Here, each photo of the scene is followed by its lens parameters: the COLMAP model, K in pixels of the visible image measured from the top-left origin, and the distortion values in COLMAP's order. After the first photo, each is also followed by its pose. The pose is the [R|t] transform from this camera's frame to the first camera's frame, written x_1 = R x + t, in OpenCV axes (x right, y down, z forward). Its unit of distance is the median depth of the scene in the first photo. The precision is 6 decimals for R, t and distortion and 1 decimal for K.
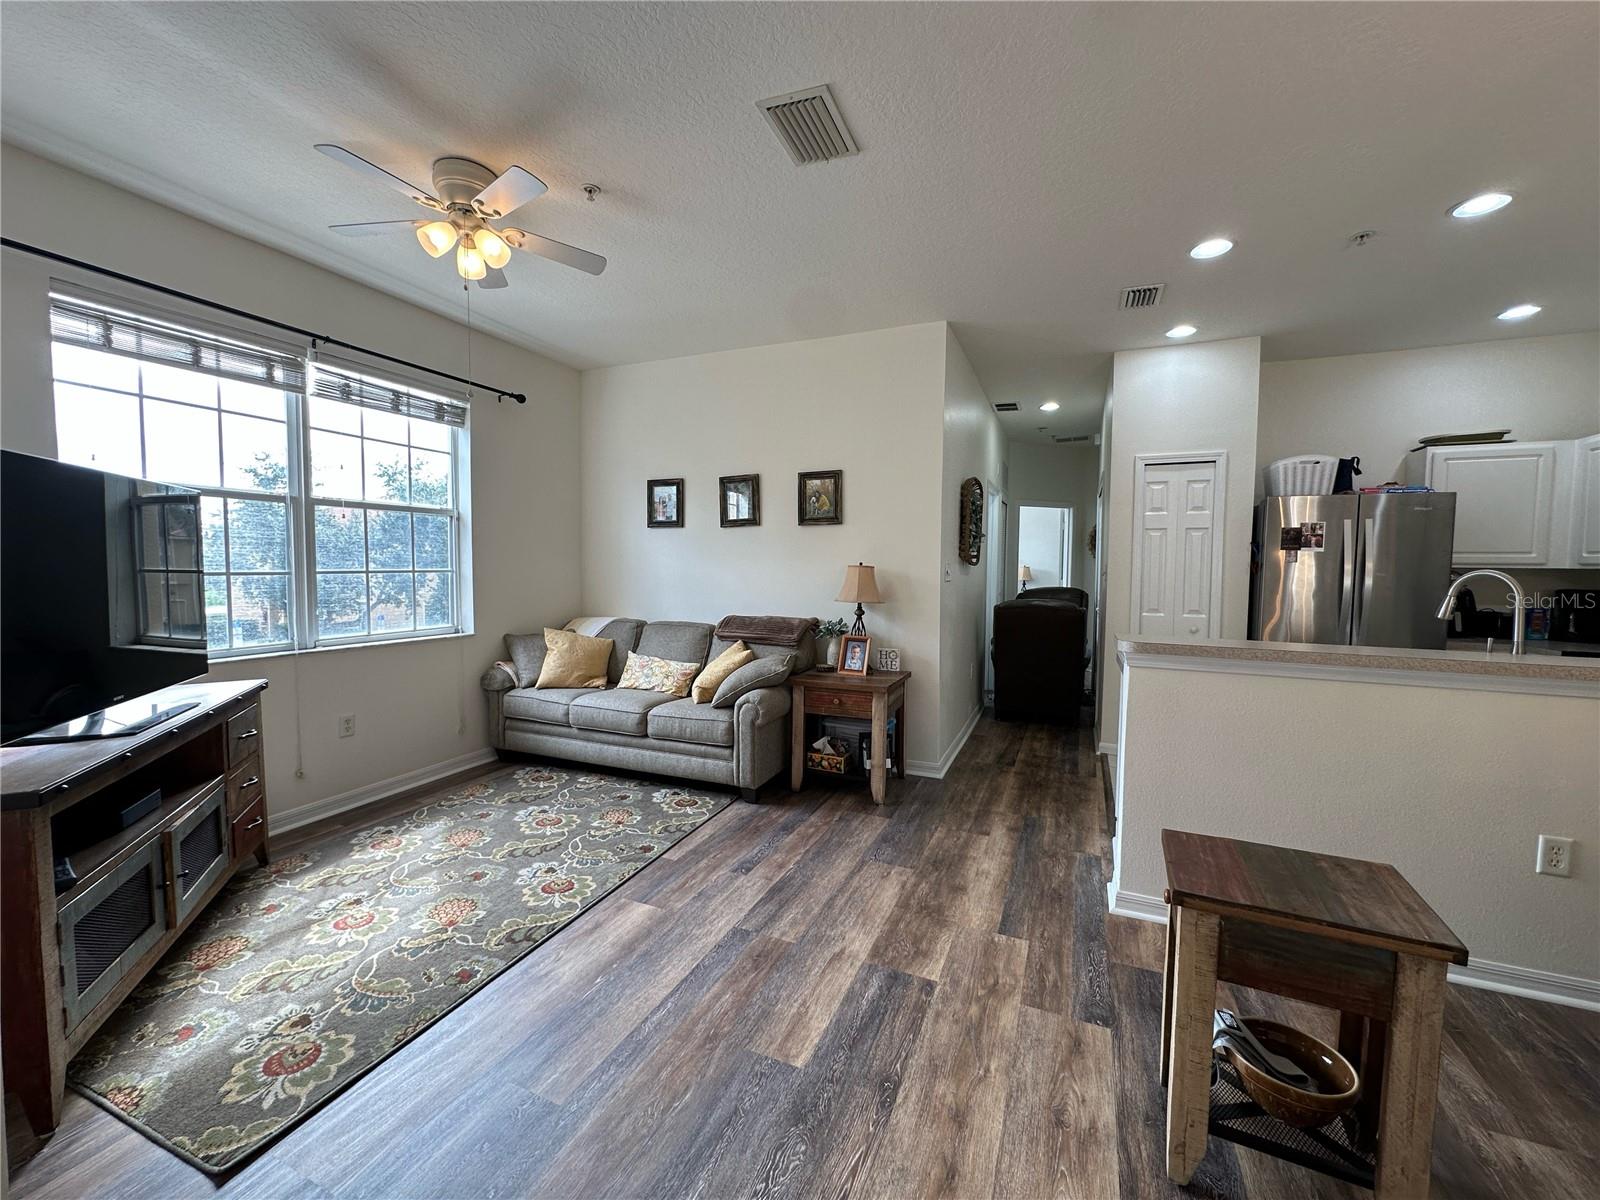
lens RADIAL K [[641.4, 0, 797.1], [0, 641.4, 597.3], [0, 0, 1]] dist [-0.002094, -0.000118]
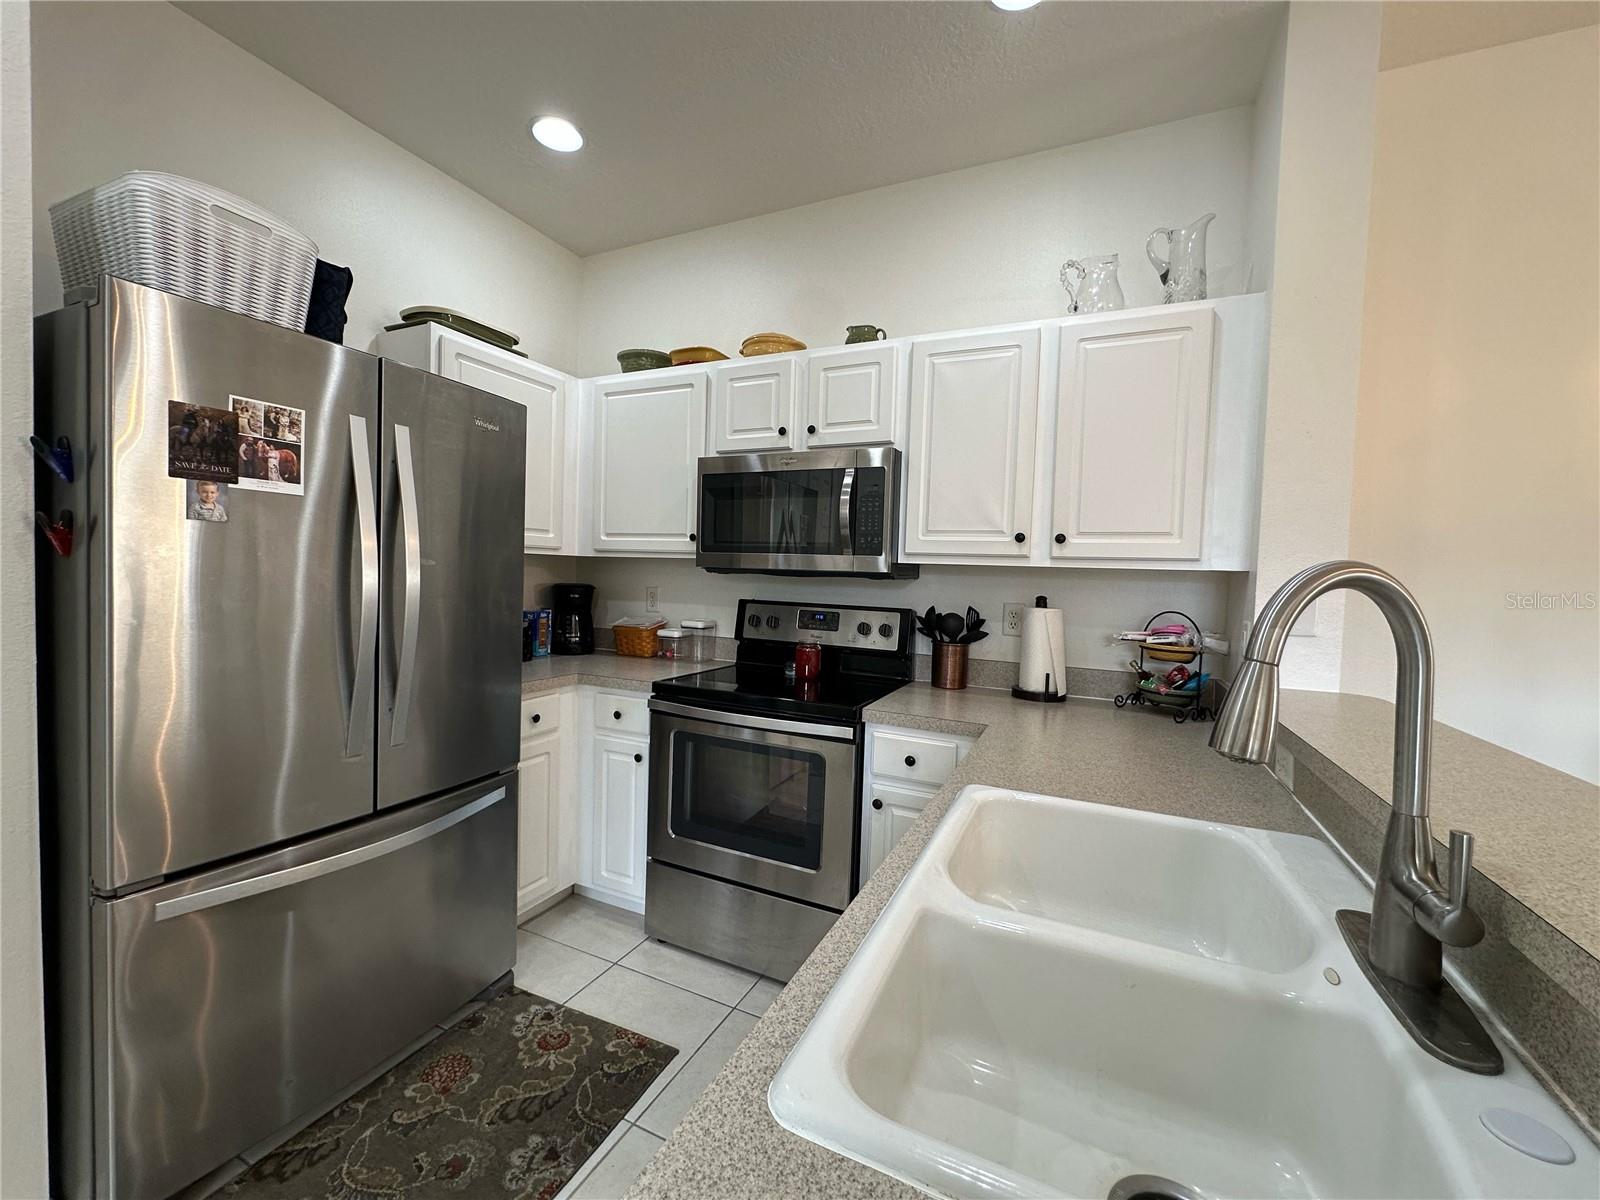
lens RADIAL K [[641.4, 0, 798.2], [0, 641.4, 597.2], [0, 0, 1]] dist [-0.002094, -0.000118]
pose [[0.027325, -0.048481, 0.998450, 0.469531], [0.021701, 0.998617, 0.047896, -0.026604], [-0.999391, 0.020358, 0.028340, 0.708596]]
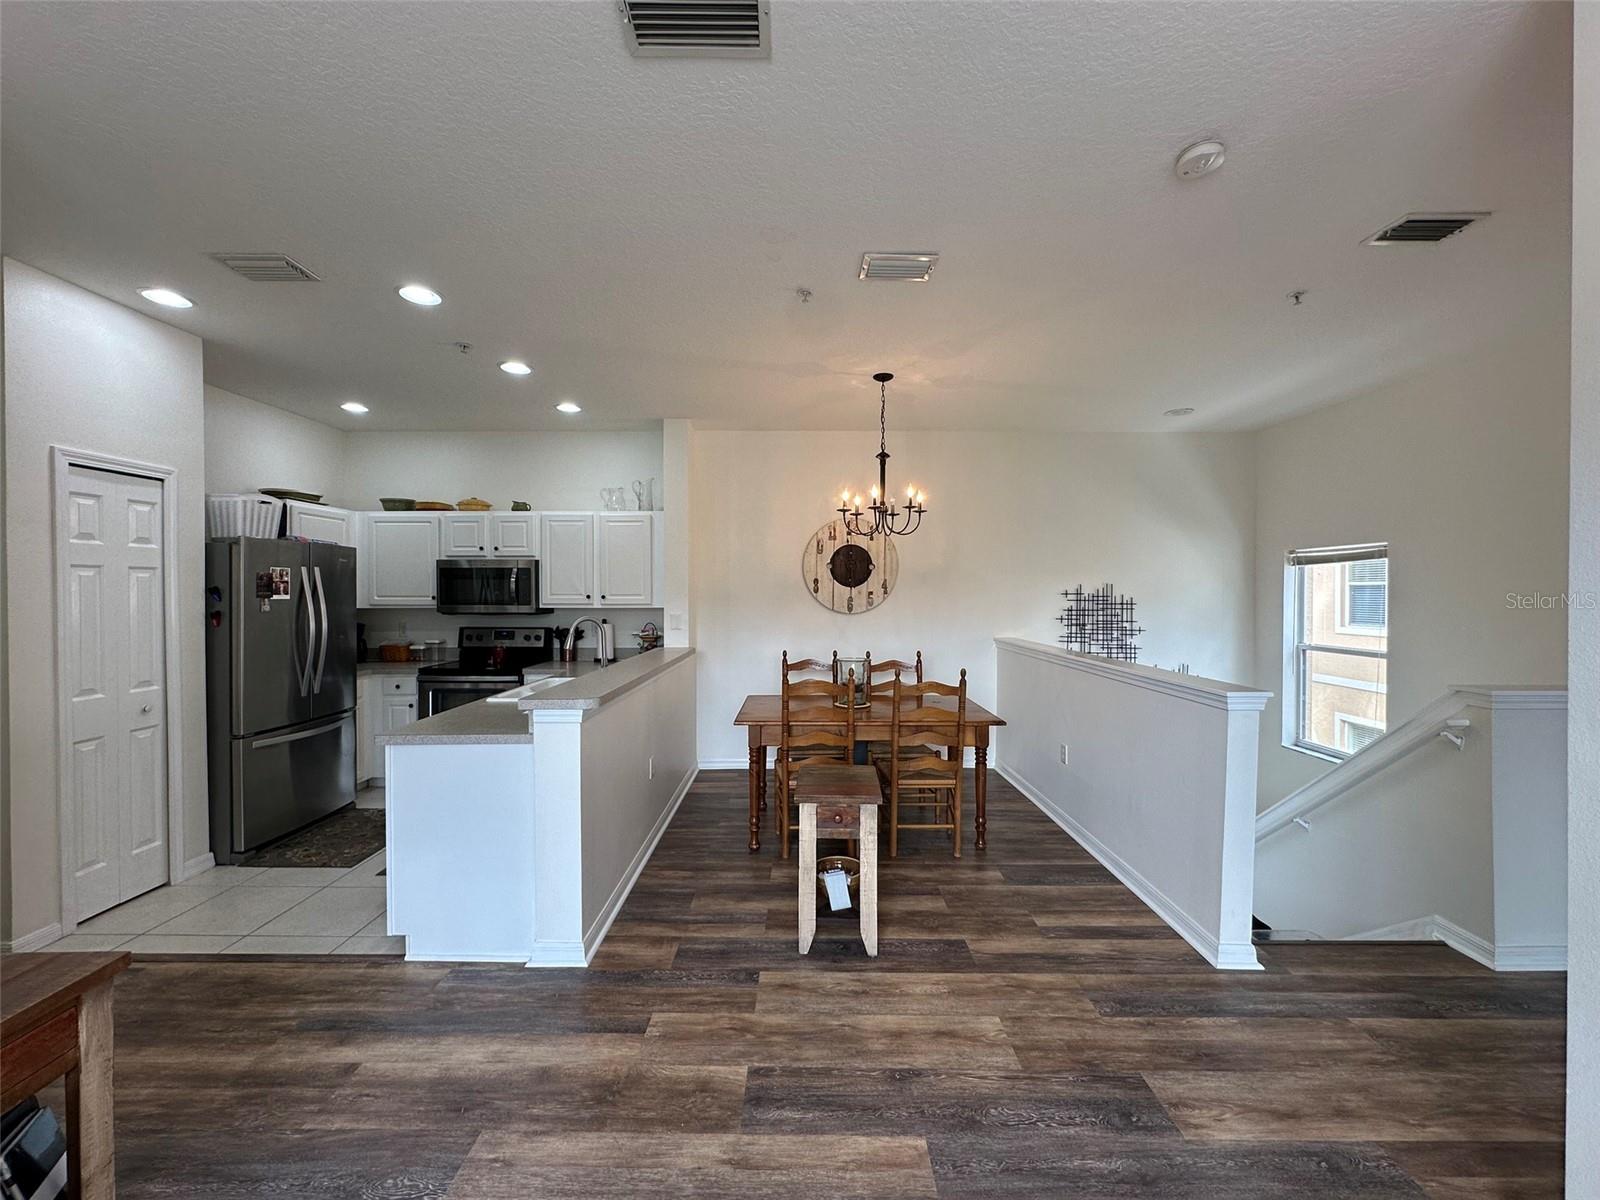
lens RADIAL K [[641.4, 0, 803.1], [0, 641.4, 596.9], [0, 0, 1]] dist [-0.002094, -0.000118]
pose [[-0.402468, -0.017039, 0.915276, -0.361914], [0.045776, 0.998201, 0.038712, -0.075112], [-0.914289, 0.057478, -0.400964, 0.668279]]
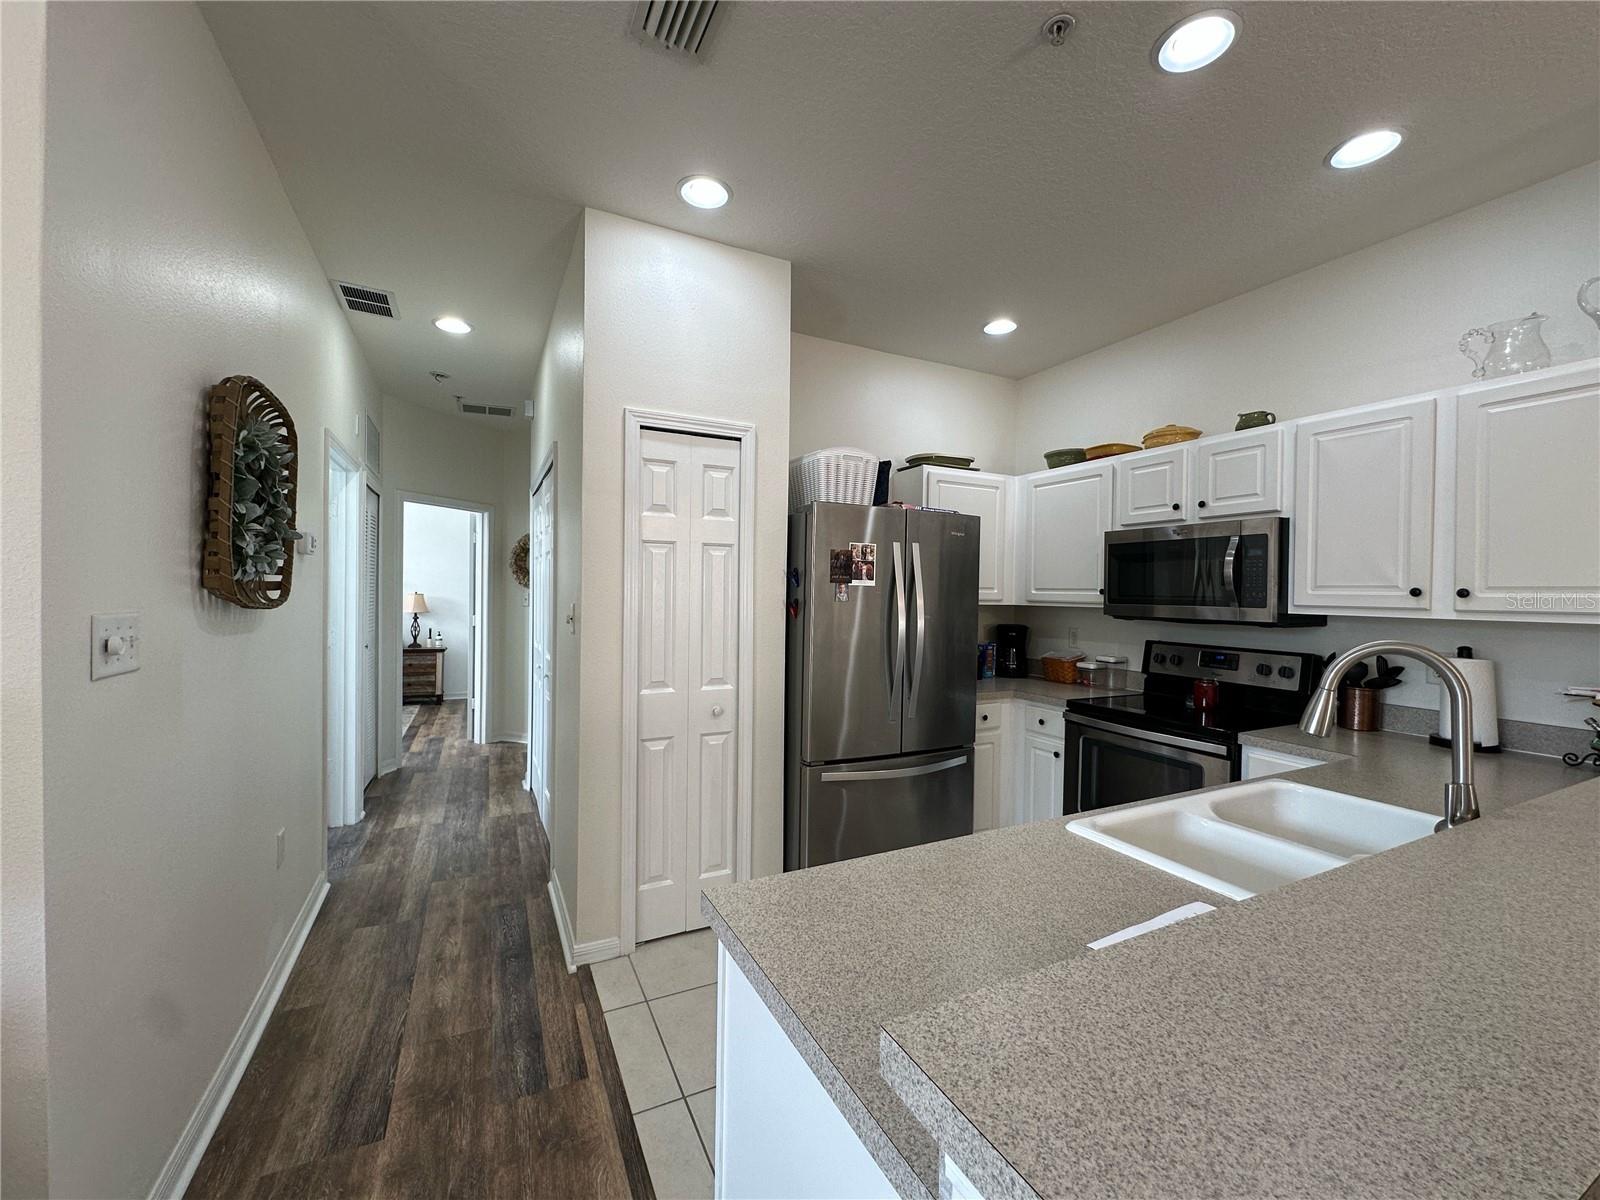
lens RADIAL K [[641.4, 0, 800.5], [0, 641.4, 598.5], [0, 0, 1]] dist [-0.002094, -0.000118]
pose [[0.639125, -0.008032, 0.769061, 0.223361], [0.031704, 0.999371, -0.015910, -0.048135], [-0.768449, 0.034551, 0.638978, 0.601671]]
